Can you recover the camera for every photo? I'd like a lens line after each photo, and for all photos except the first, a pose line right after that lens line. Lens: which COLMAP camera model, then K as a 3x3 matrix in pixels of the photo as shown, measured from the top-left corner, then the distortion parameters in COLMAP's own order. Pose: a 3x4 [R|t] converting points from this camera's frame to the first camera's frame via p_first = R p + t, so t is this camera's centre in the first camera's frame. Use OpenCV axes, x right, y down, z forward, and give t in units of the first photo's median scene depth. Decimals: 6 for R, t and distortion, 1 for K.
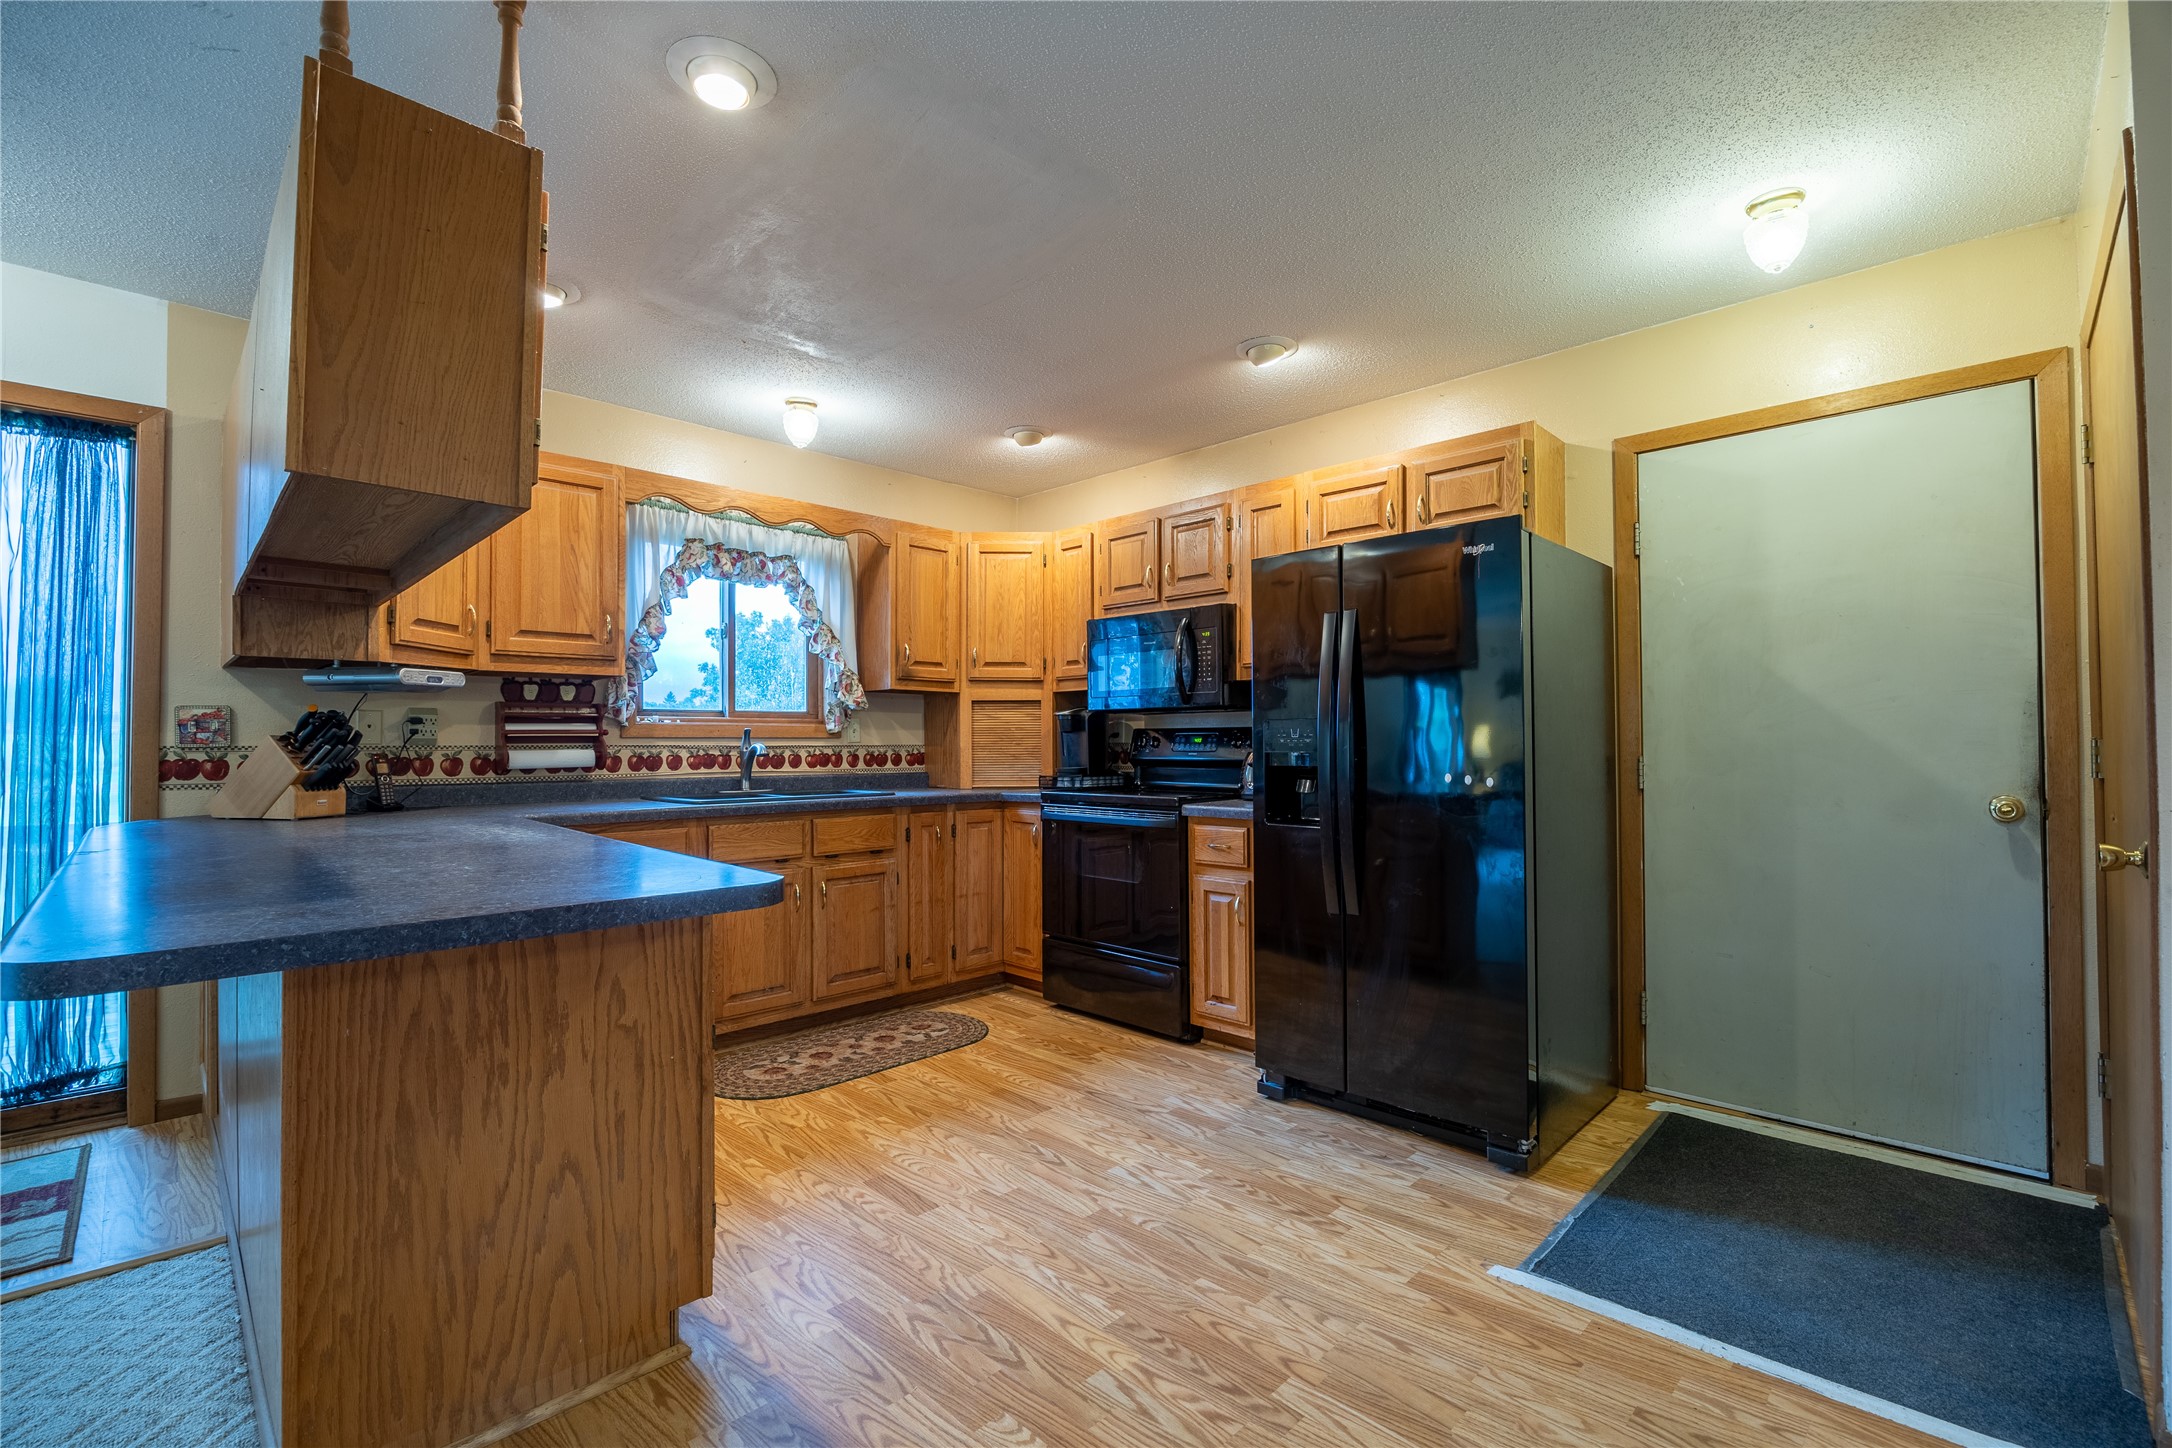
lens RADIAL K [[943.6, 0, 1093.9], [0, 943.6, 725.5], [0, 0, 1]] dist [-0.018950, 0.001267]
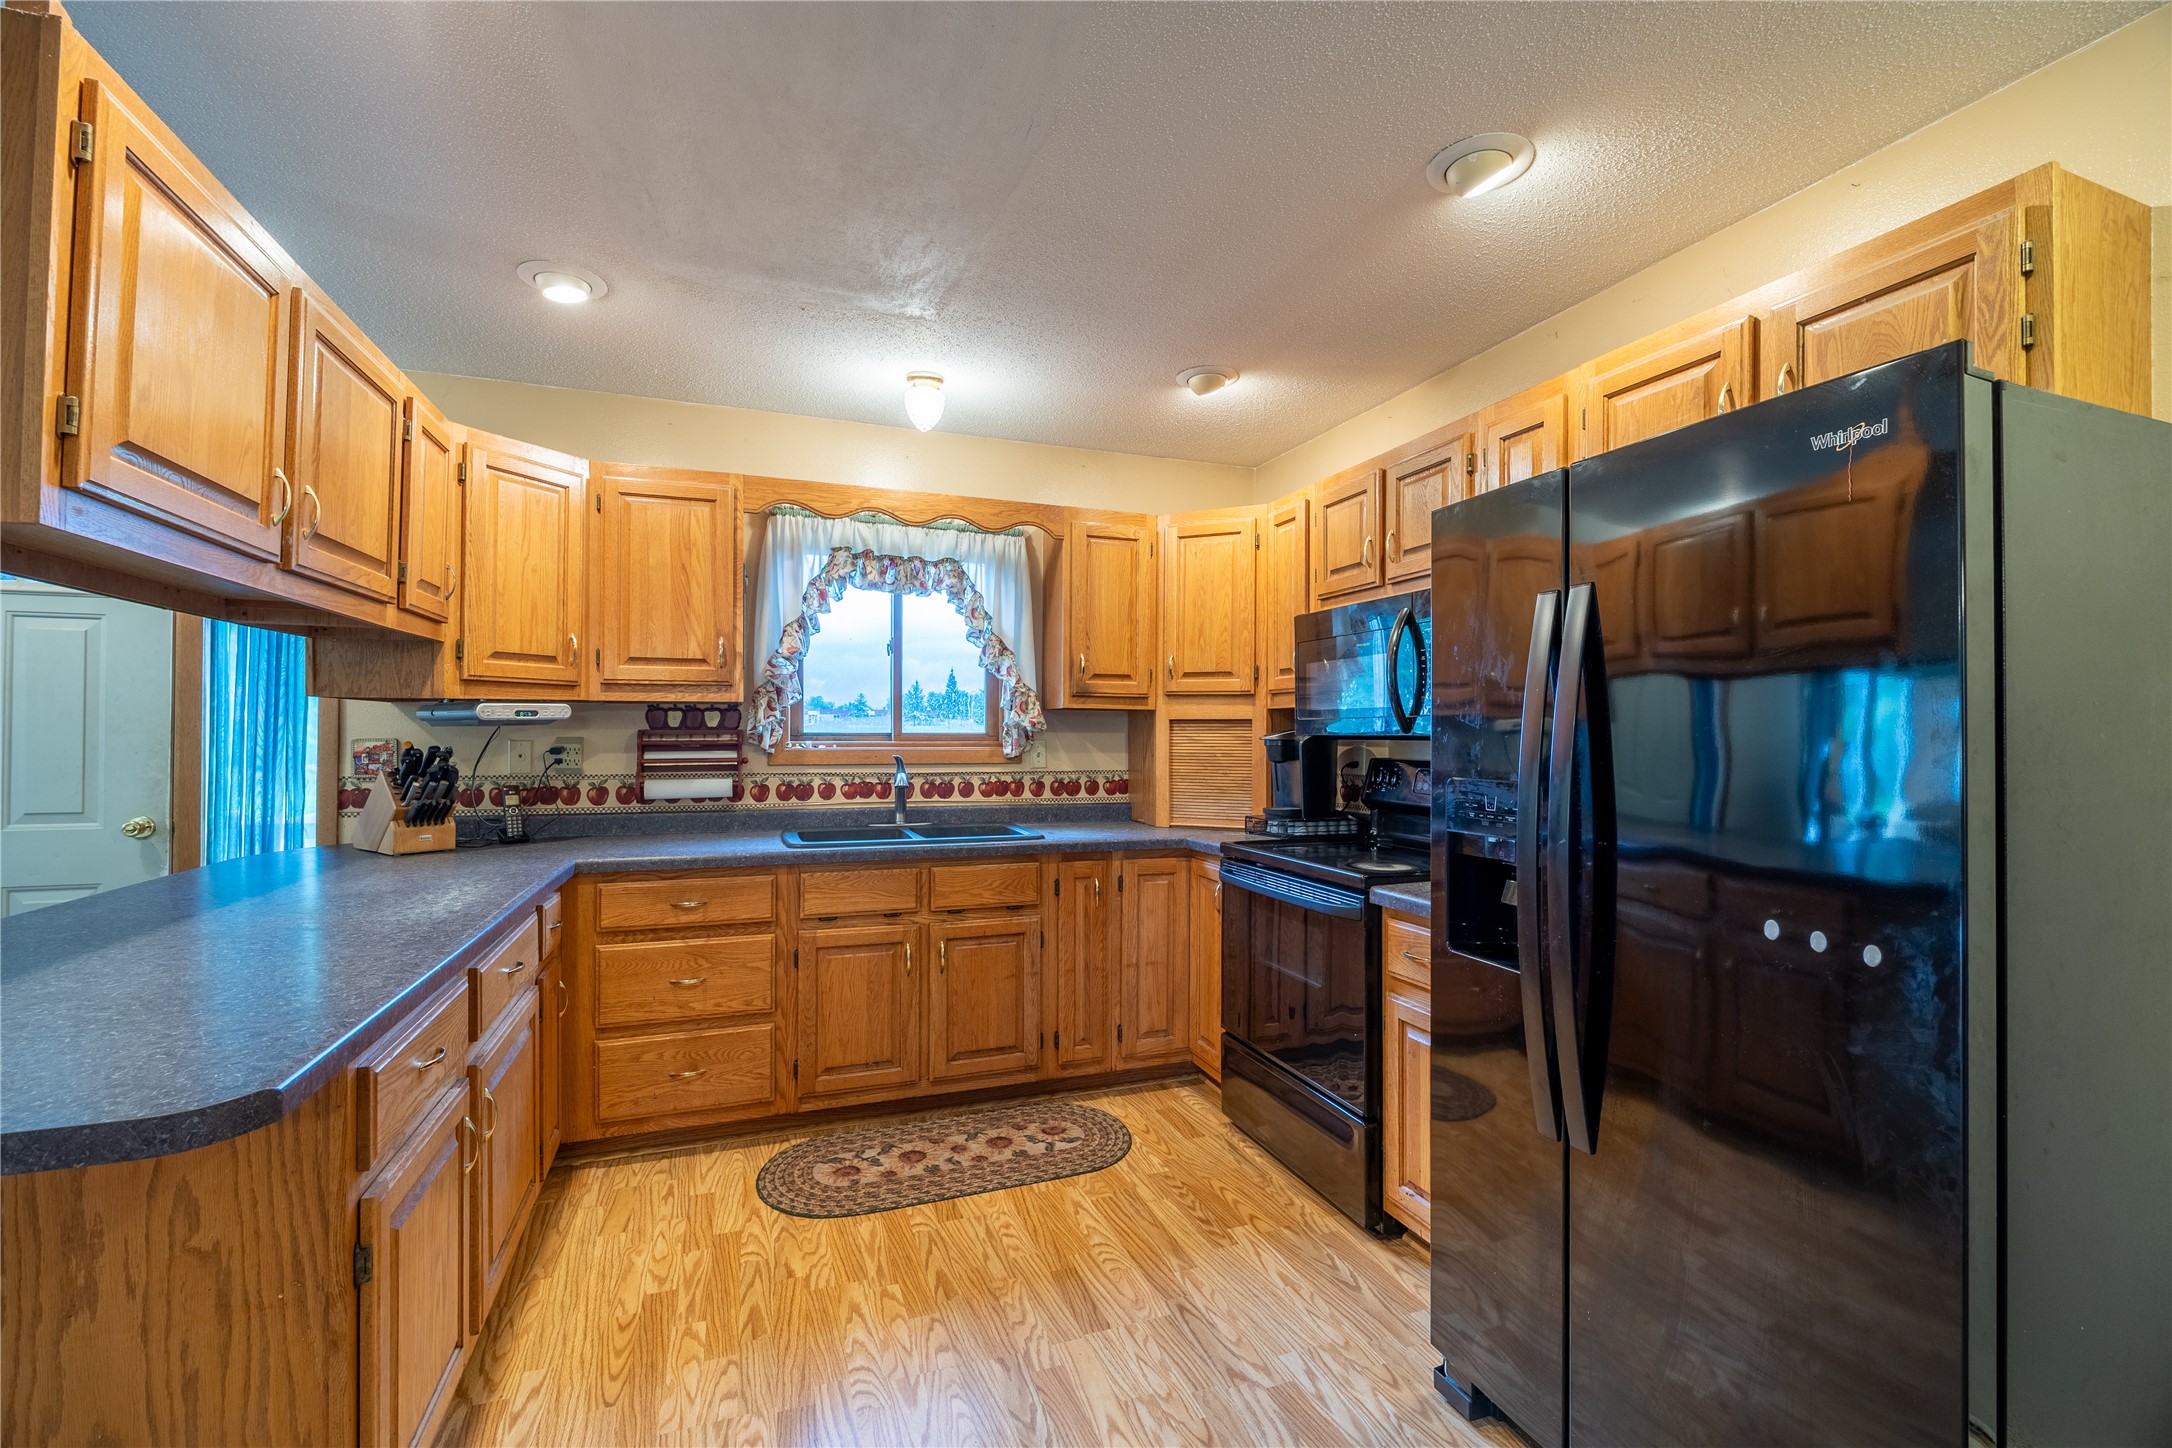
lens RADIAL K [[920.5, 0, 1092.6], [0, 920.5, 725.9], [0, 0, 1]] dist [-0.009707, 0.000283]
pose [[0.907541, 0.003981, -0.419946, 0.183032], [0.000550, 0.999943, 0.010668, -0.036955], [0.419964, -0.009913, 0.907487, 0.309783]]
